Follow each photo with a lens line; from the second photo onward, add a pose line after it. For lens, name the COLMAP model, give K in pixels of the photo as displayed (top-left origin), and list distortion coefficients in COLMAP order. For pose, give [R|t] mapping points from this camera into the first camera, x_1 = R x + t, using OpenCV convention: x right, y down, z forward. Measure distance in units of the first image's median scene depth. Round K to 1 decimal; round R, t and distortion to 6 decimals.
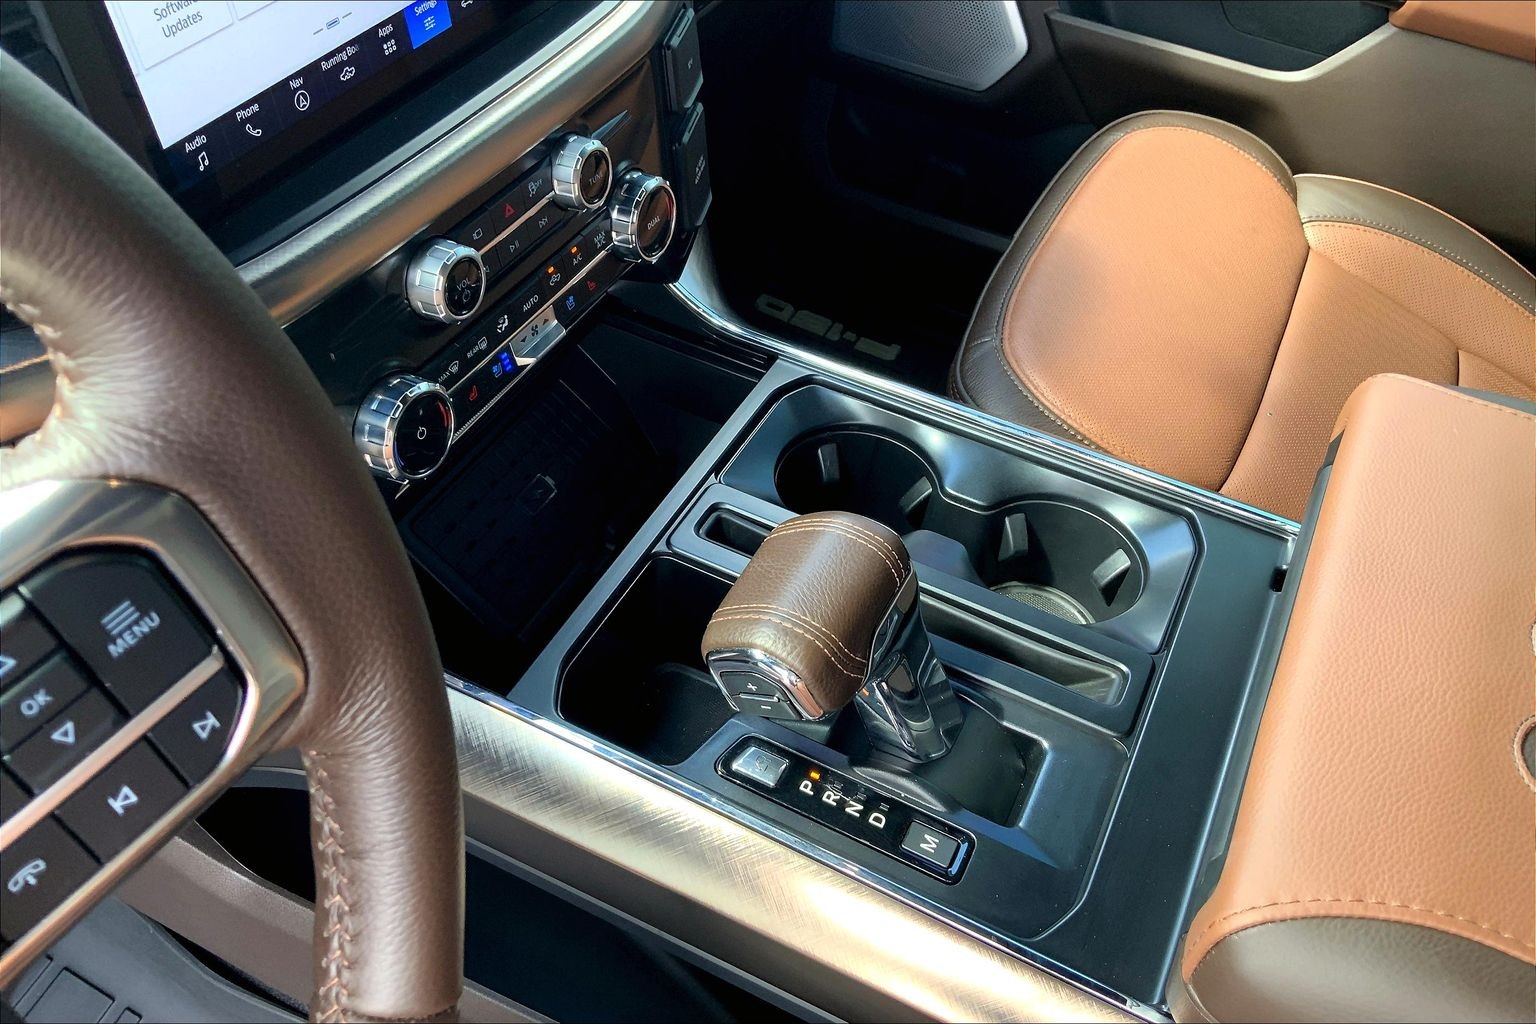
lens RADIAL K [[1272.4, 0, 751.2], [0, 1272.4, 521.3], [0, 0, 1]] dist [0.061770, -0.093707]
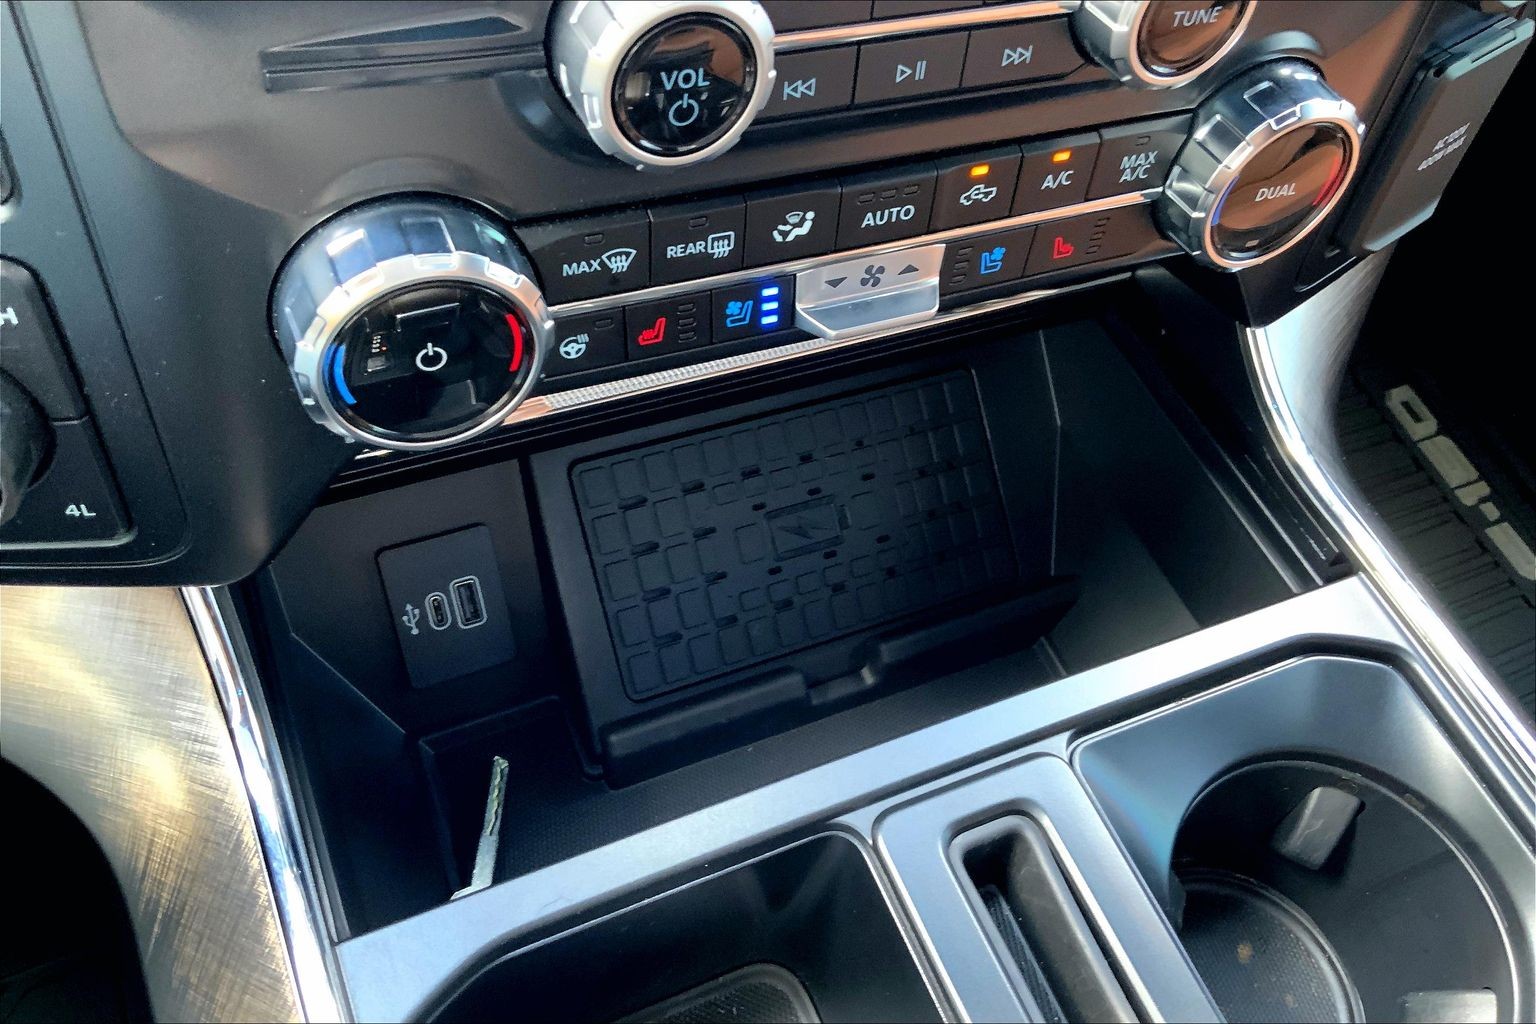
lens RADIAL K [[1272.4, 0, 758.7], [0, 1272.4, 519.1], [0, 0, 1]] dist [0.061770, -0.093707]
pose [[0.774818, 0.551916, -0.308294, -0.020210], [-0.524524, 0.833462, 0.173830, -0.151349], [0.352890, 0.027021, 0.935274, 0.644254]]
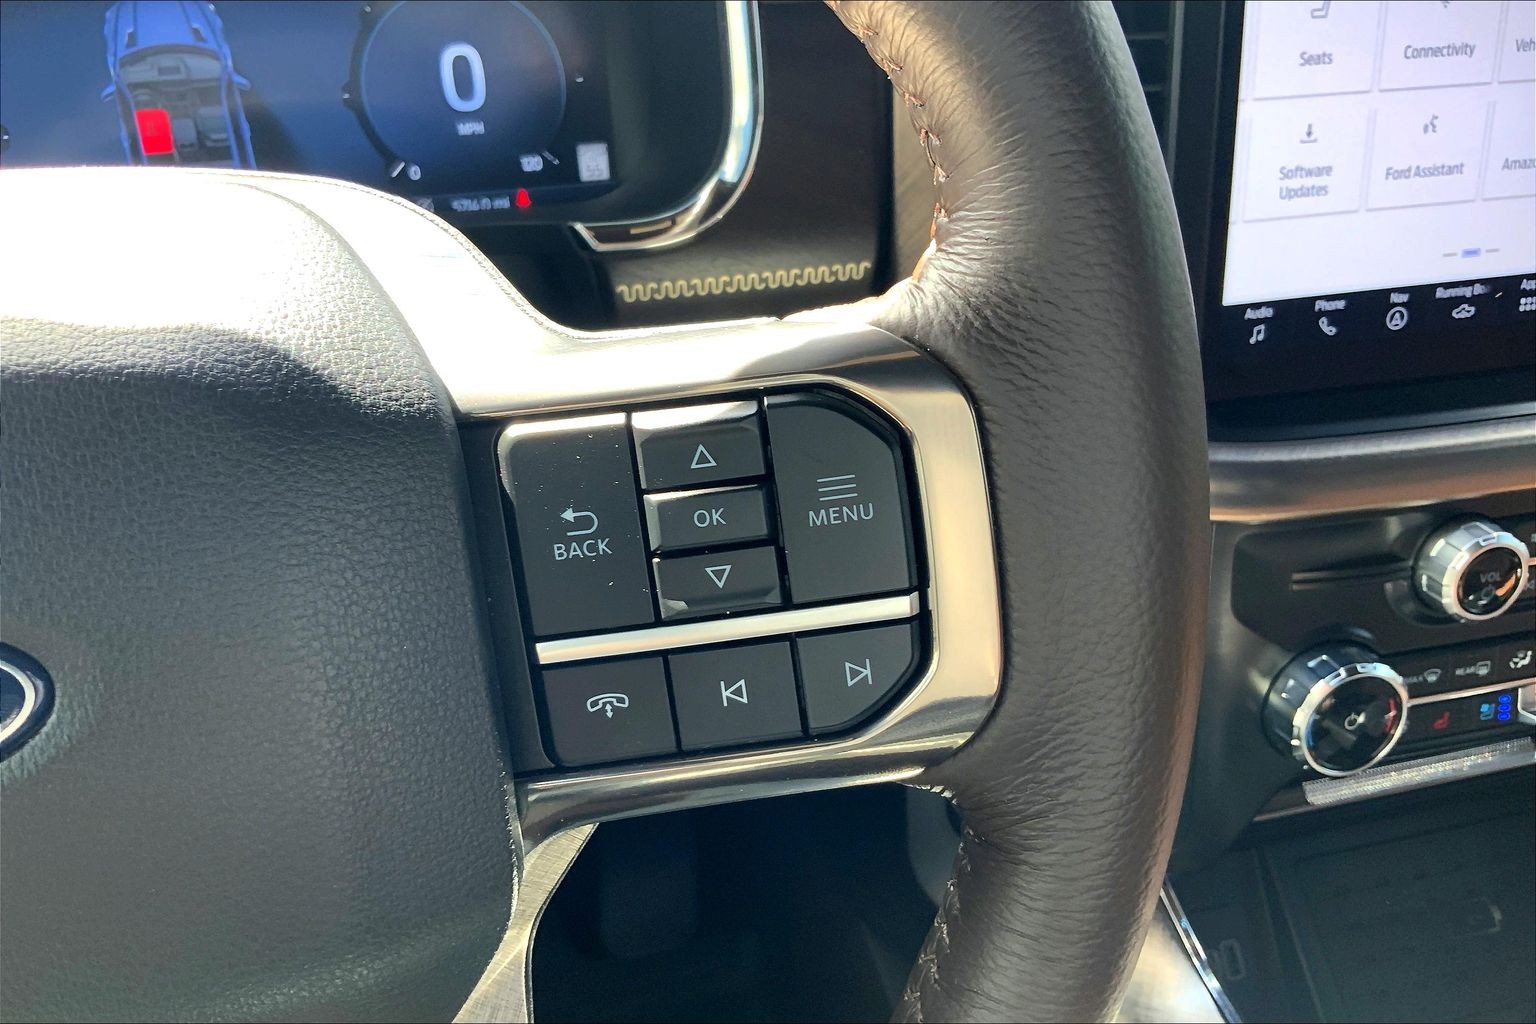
lens RADIAL K [[1308.6, 0, 770.1], [0, 1308.6, 511.4], [0, 0, 1]] dist [0.002170, -0.046386]
pose [[0.649168, 0.311913, -0.693752, 0.030109], [-0.509853, 0.855268, -0.092555, 0.078340], [0.564475, 0.413795, 0.714242, 0.156806]]
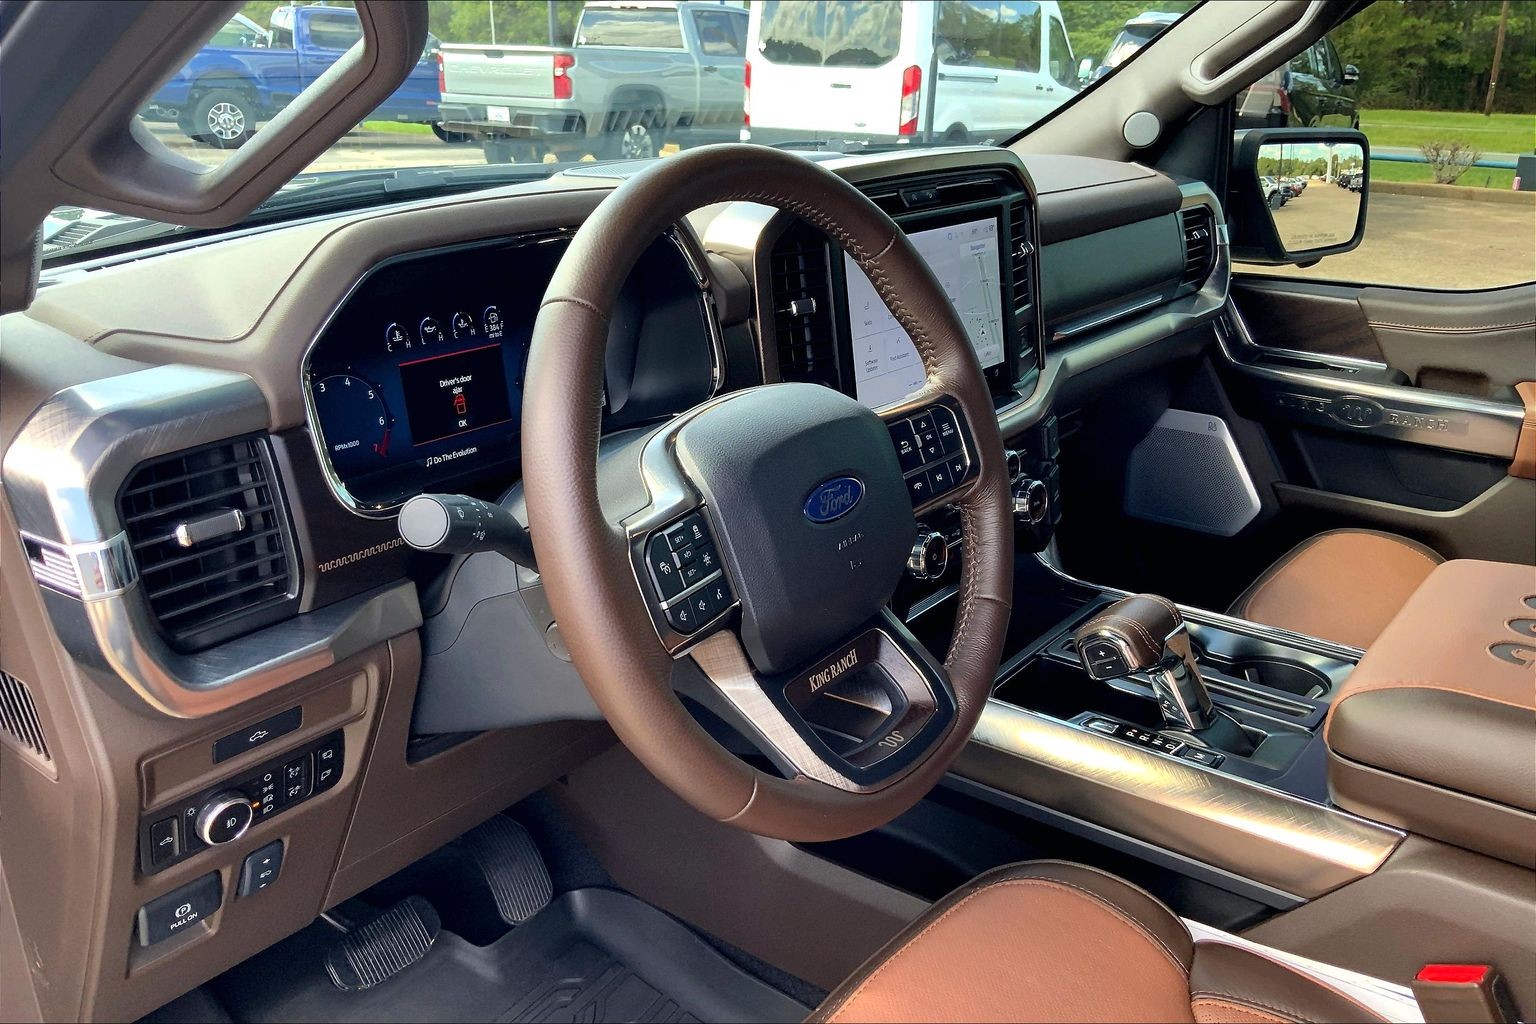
lens RADIAL K [[1272.4, 0, 765.7], [0, 1272.4, 505.8], [0, 0, 1]] dist [0.061770, -0.093707]
pose [[0.979209, 0.010464, -0.202582, -0.104735], [-0.102215, 0.888070, -0.448201, 0.810214], [0.175218, 0.459589, 0.870676, -0.897060]]
